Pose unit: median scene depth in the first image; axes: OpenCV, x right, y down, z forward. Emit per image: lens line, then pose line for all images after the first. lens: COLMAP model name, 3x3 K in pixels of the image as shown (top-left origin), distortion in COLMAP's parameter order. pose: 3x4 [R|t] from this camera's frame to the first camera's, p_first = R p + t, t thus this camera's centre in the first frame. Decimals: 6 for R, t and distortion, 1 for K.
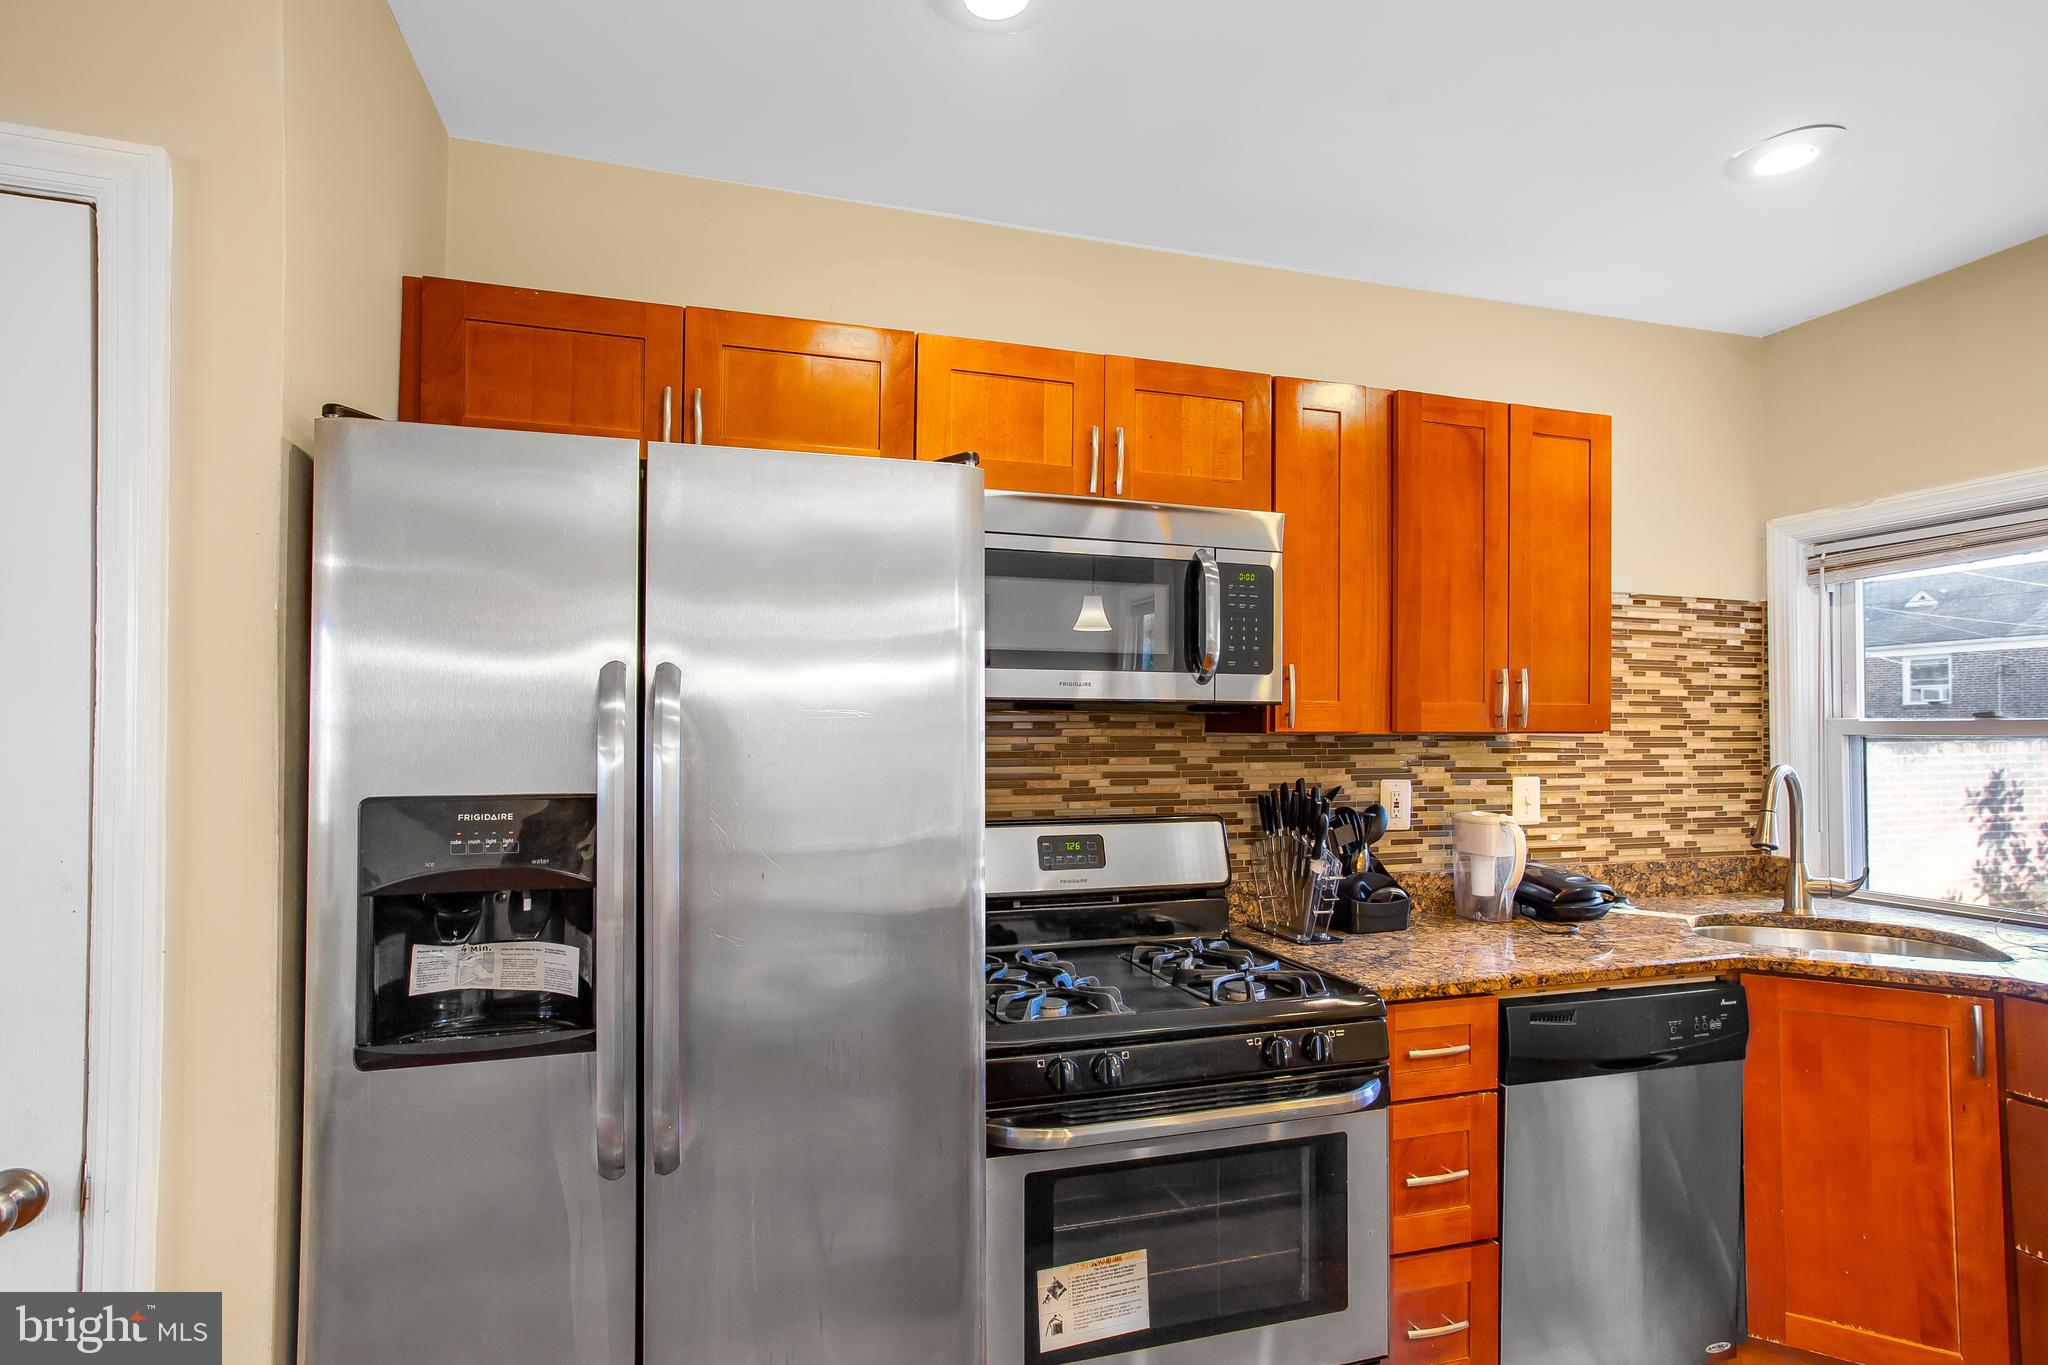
lens RADIAL K [[1048.2, 0, 1022.6], [0, 1048.2, 714.7], [0, 0, 1]] dist [-0.018638, 0.013124]
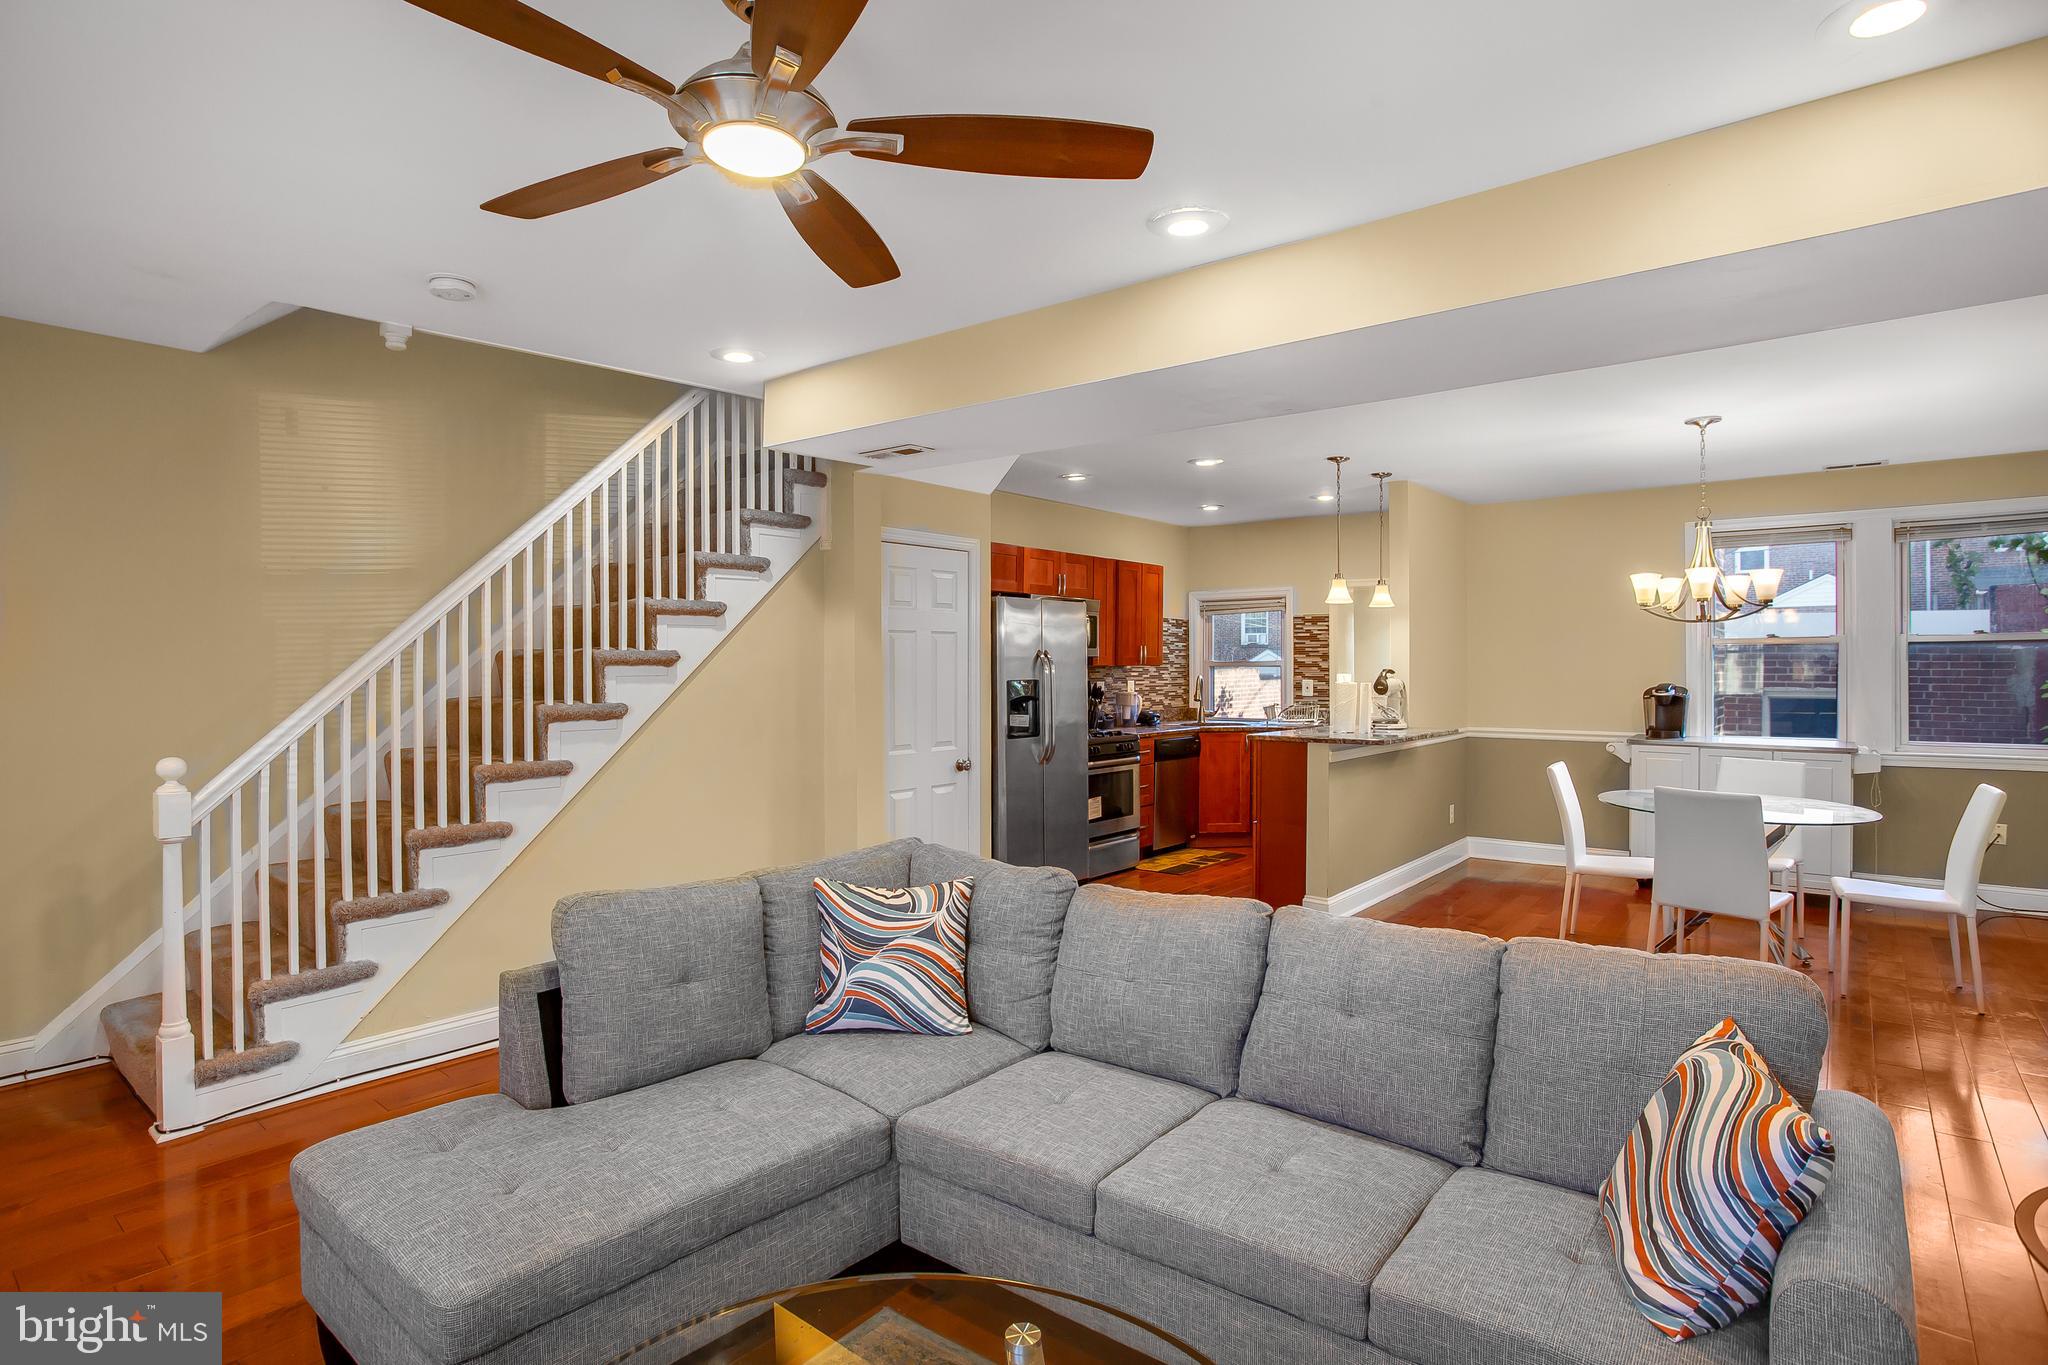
lens RADIAL K [[1056.8, 0, 1025.4], [0, 1056.8, 662.6], [0, 0, 1]] dist [-0.047804, 0.000087]
pose [[0.830942, 0.000368, 0.556359, -1.498672], [-0.009540, 0.999862, 0.013588, -0.030329], [-0.556277, -0.016599, 0.830831, -1.373343]]
